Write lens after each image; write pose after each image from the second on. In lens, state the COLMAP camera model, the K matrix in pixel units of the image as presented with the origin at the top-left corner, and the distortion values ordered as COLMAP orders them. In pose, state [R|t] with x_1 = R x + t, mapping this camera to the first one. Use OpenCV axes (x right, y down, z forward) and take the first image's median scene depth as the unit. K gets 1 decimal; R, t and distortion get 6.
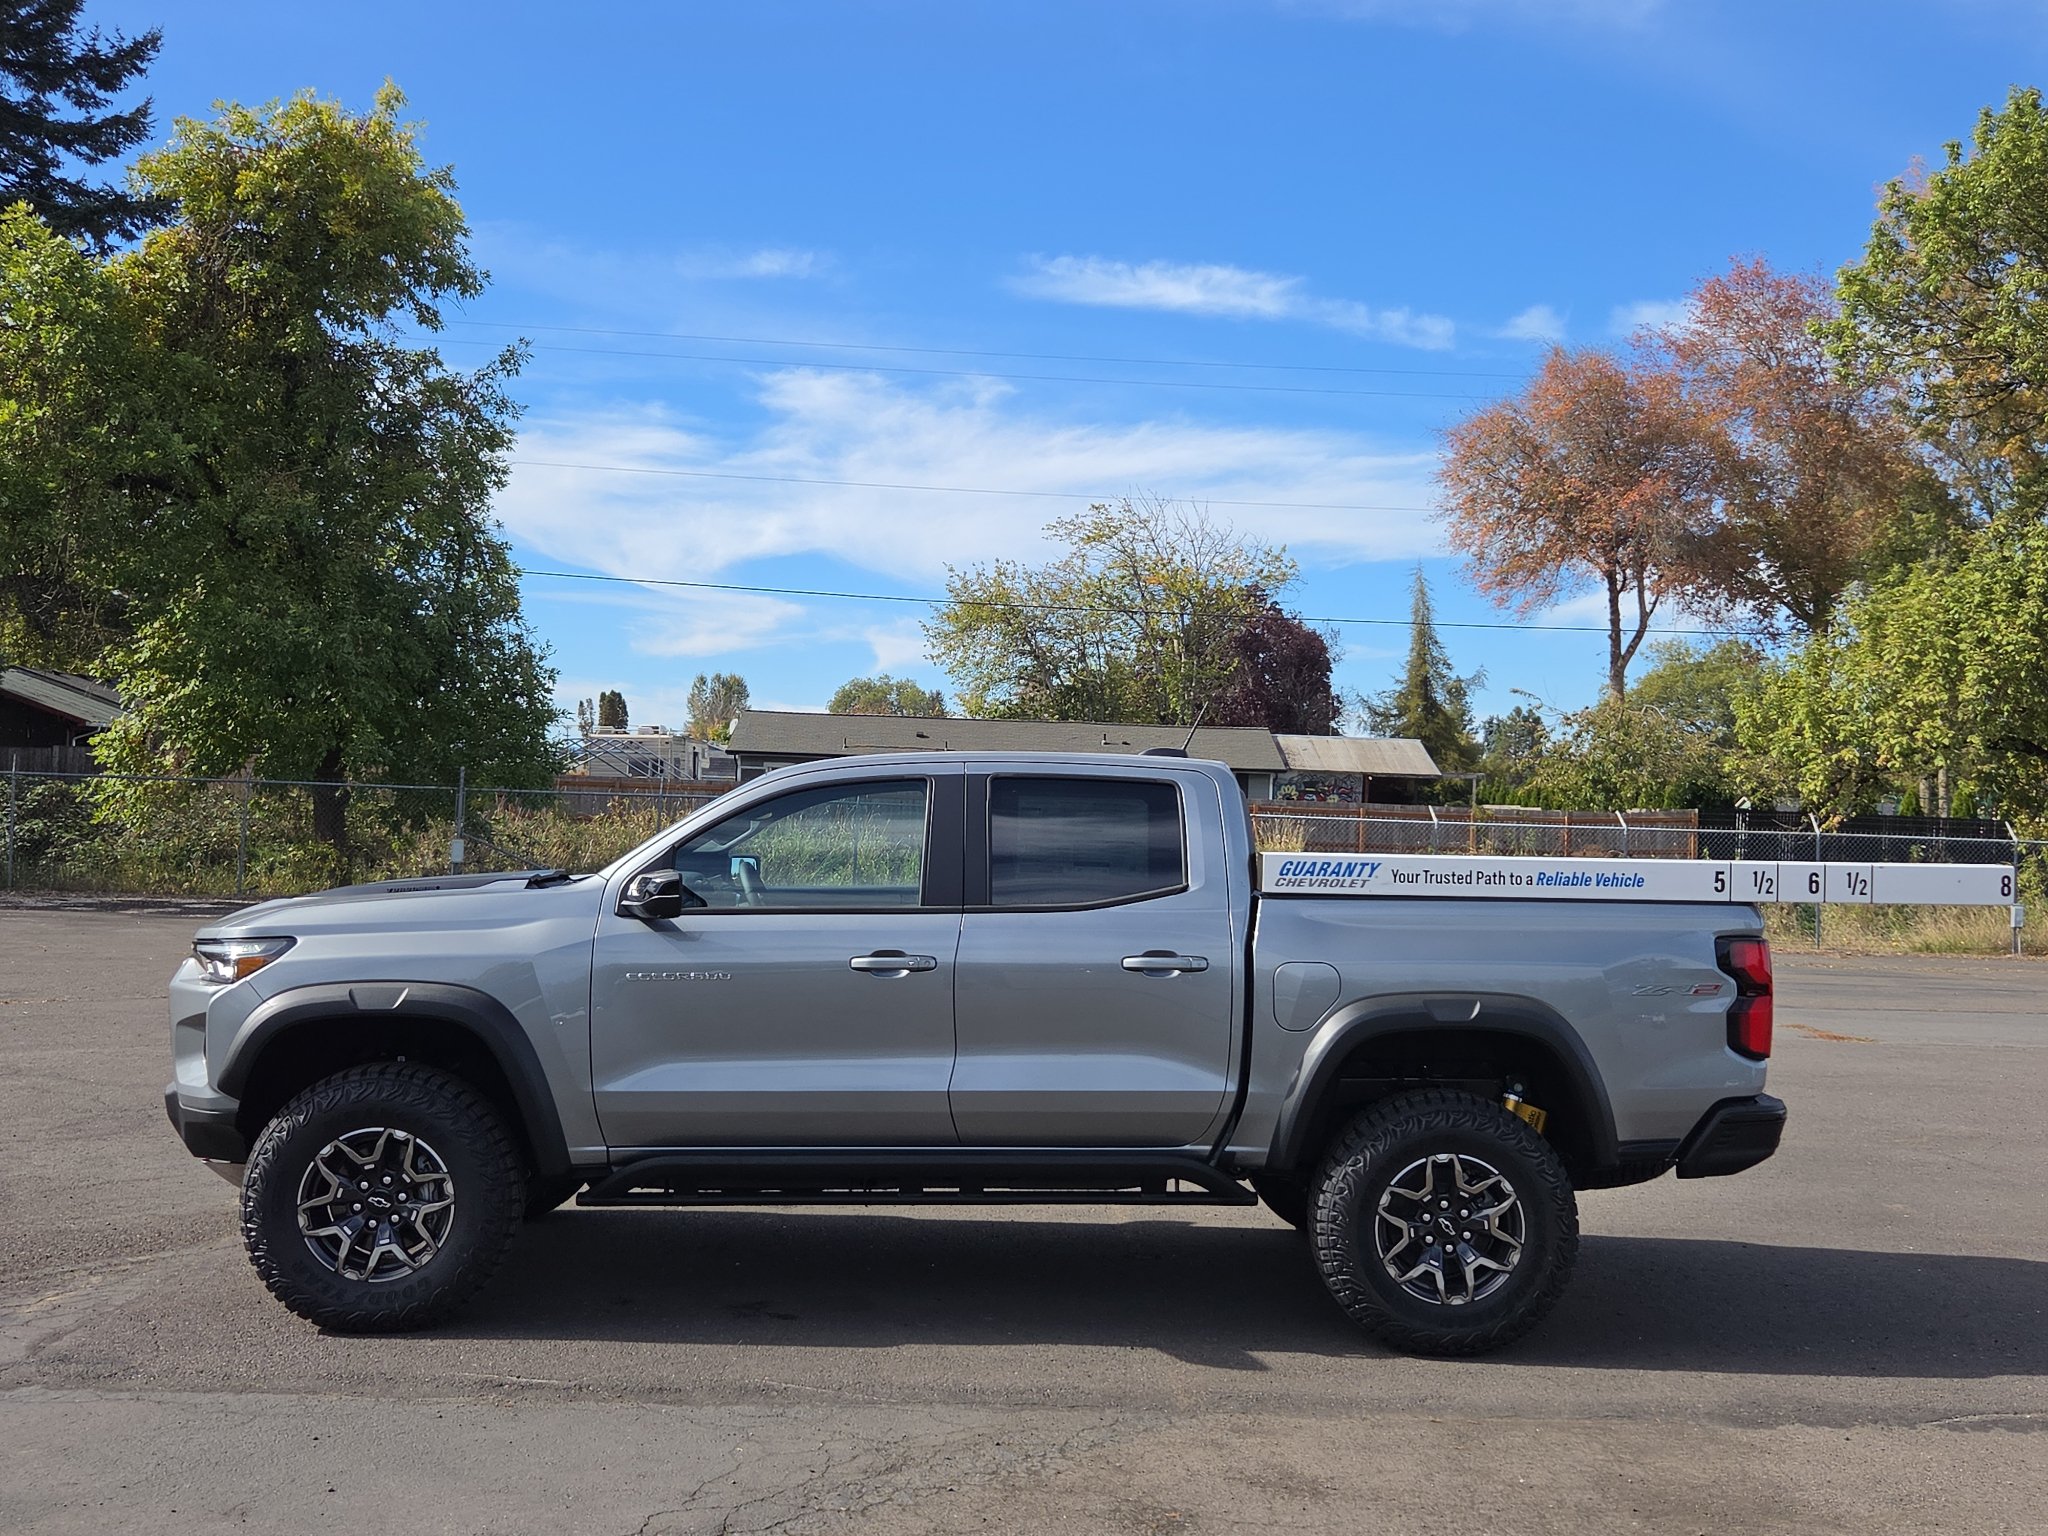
lens RADIAL K [[2044.2, 0, 1017.0], [0, 2044.2, 778.5], [0, 0, 1]] dist [0.065062, -0.040240]
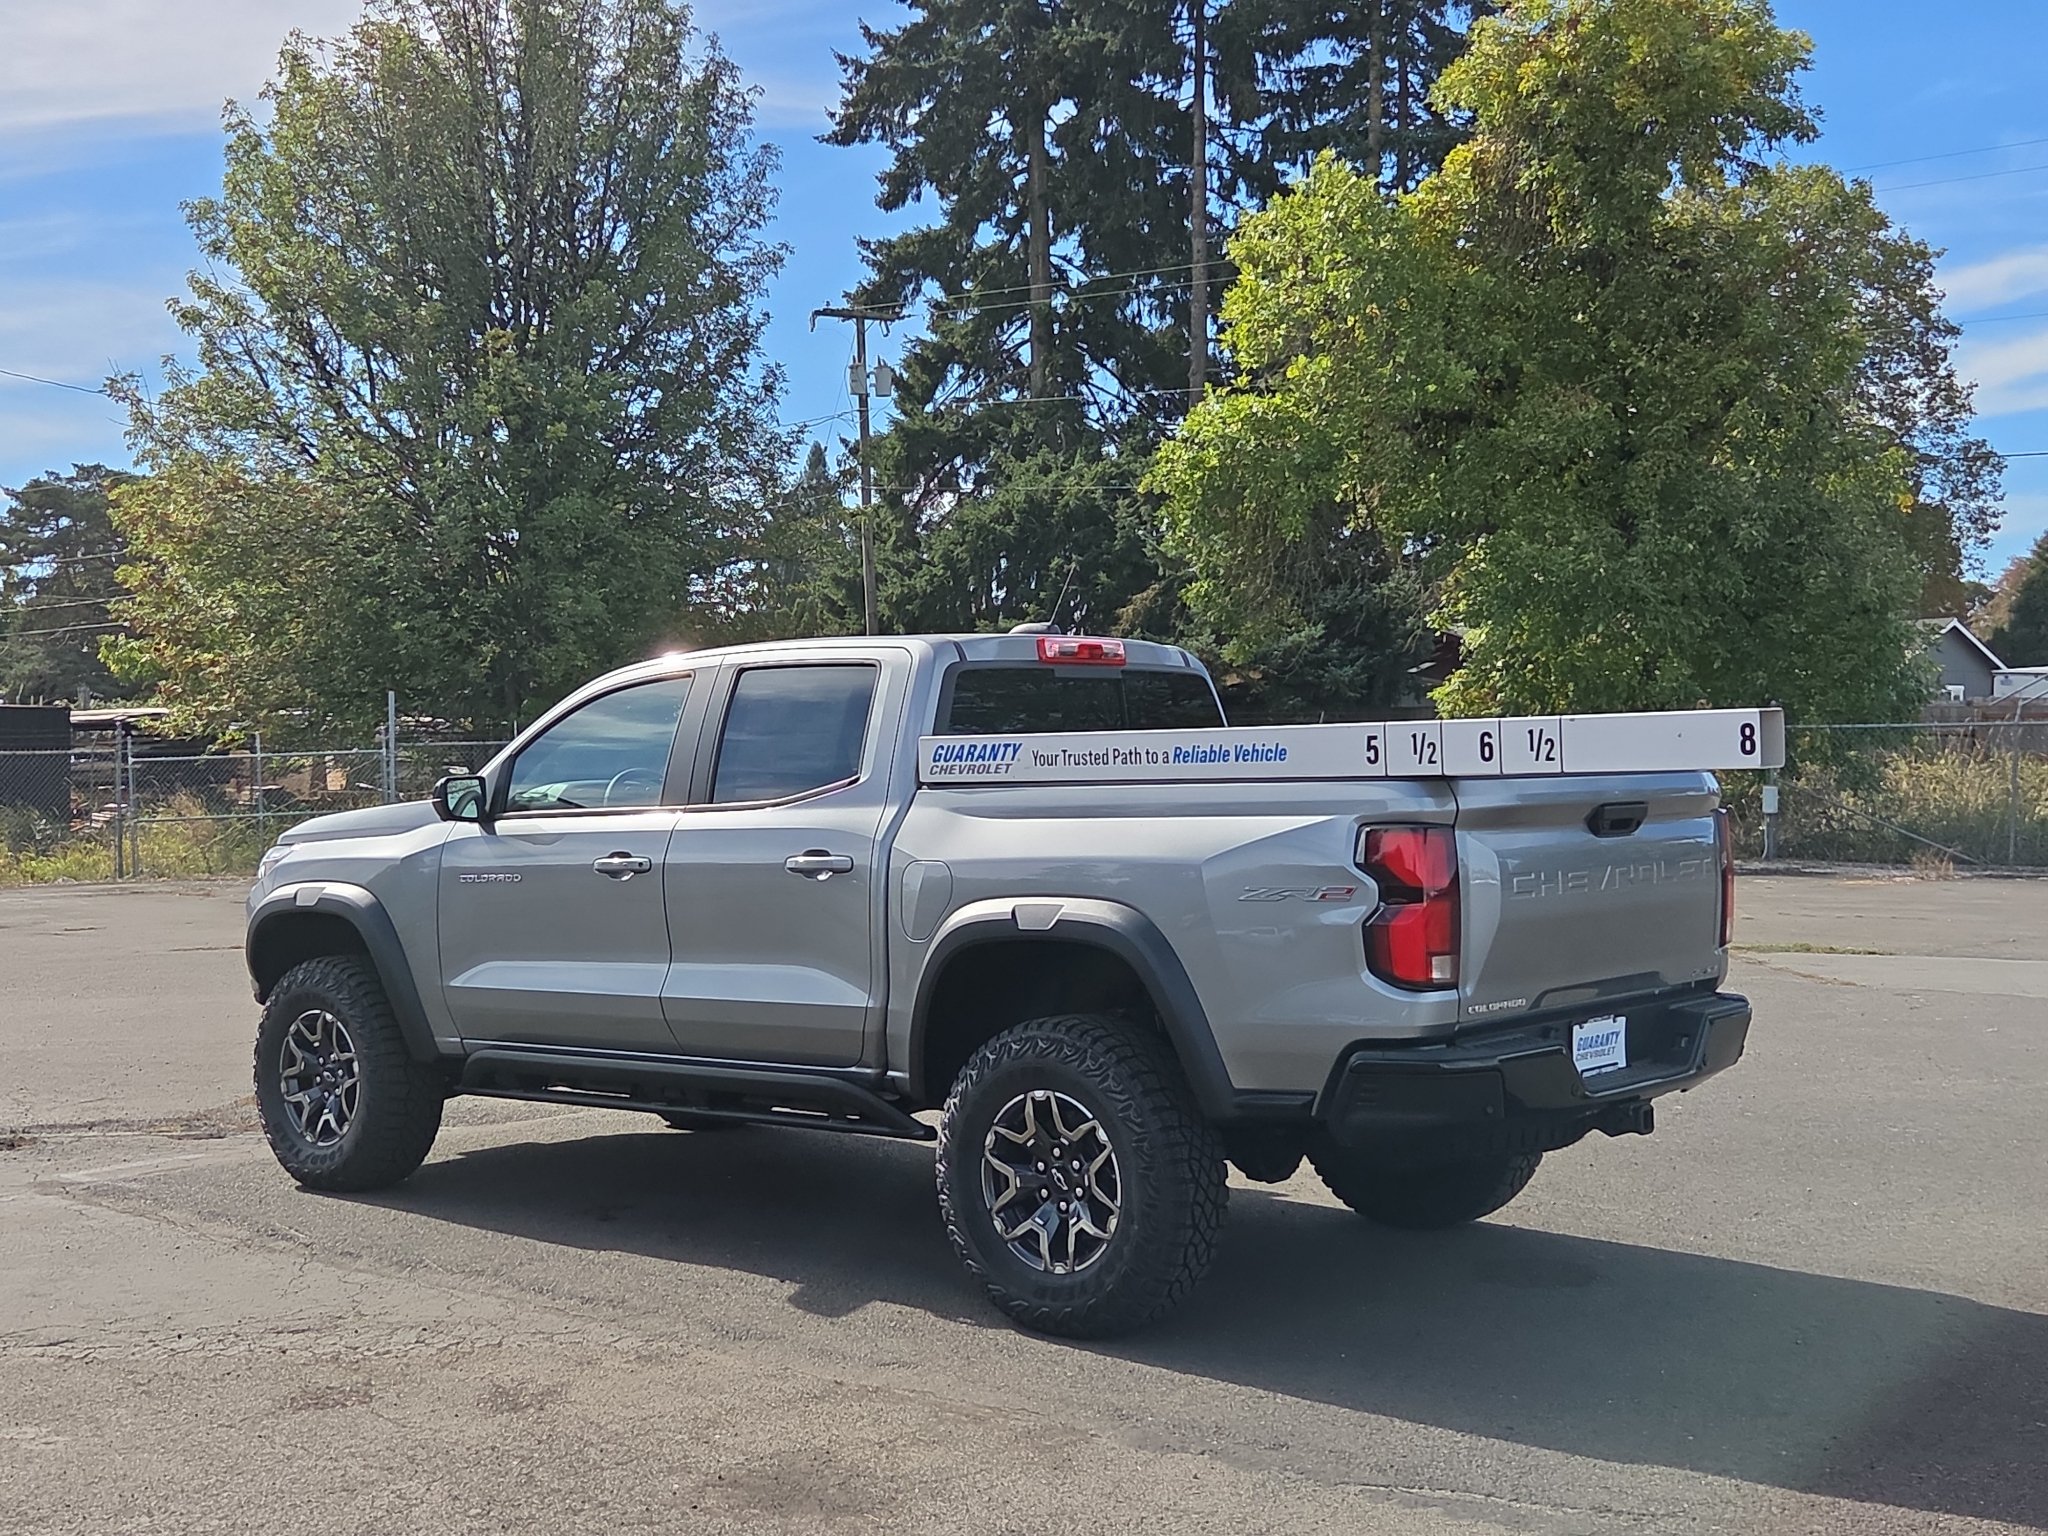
lens RADIAL K [[2369.7, 0, 1014.5], [0, 2369.7, 799.0], [0, 0, 1]] dist [0.047516, -0.036784]
pose [[0.738667, -0.023871, -0.673647, 0.837330], [0.042760, 0.999019, 0.011486, 0.053615], [0.672713, -0.037289, 0.738964, 0.289160]]
